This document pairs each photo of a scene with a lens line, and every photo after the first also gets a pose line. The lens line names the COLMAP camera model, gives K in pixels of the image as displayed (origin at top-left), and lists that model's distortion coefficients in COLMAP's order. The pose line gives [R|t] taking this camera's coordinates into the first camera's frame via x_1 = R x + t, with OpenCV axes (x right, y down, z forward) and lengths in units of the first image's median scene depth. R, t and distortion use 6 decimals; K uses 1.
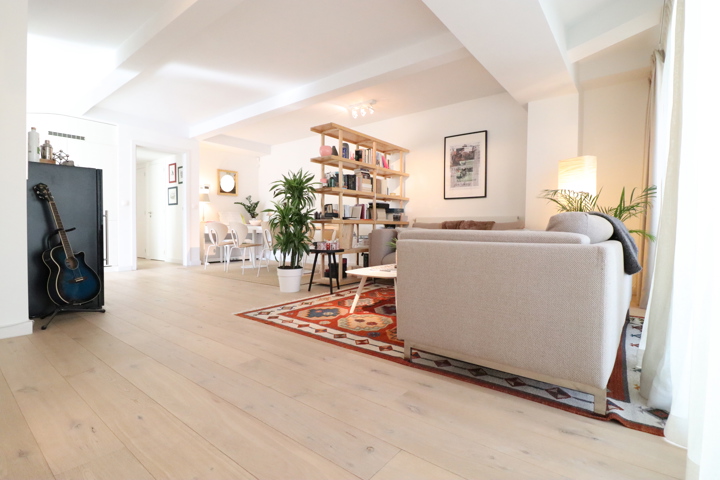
lens RADIAL K [[346.5, 0, 366.4], [0, 346.5, 219.6], [0, 0, 1]] dist [-0.000858, -0.010122]
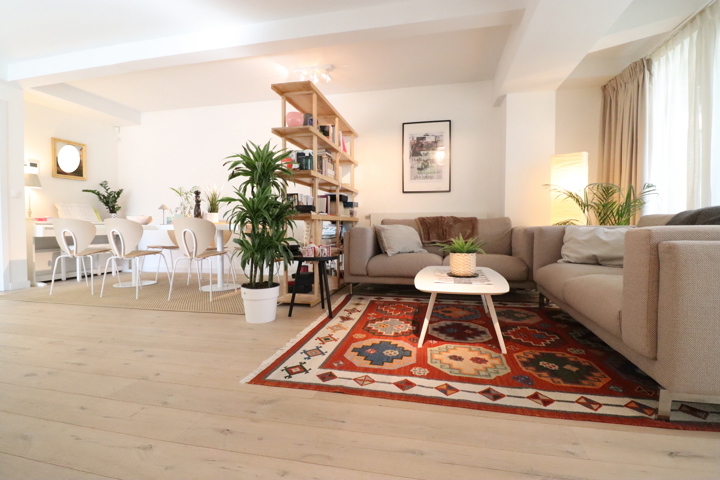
lens RADIAL K [[346.5, 0, 367.0], [0, 346.5, 222.5], [0, 0, 1]] dist [-0.000858, -0.010122]
pose [[0.904574, -0.005701, 0.426278, -0.260226], [-0.001111, 0.999876, 0.015730, 0.004682], [-0.426314, -0.014703, 0.904456, 0.247058]]
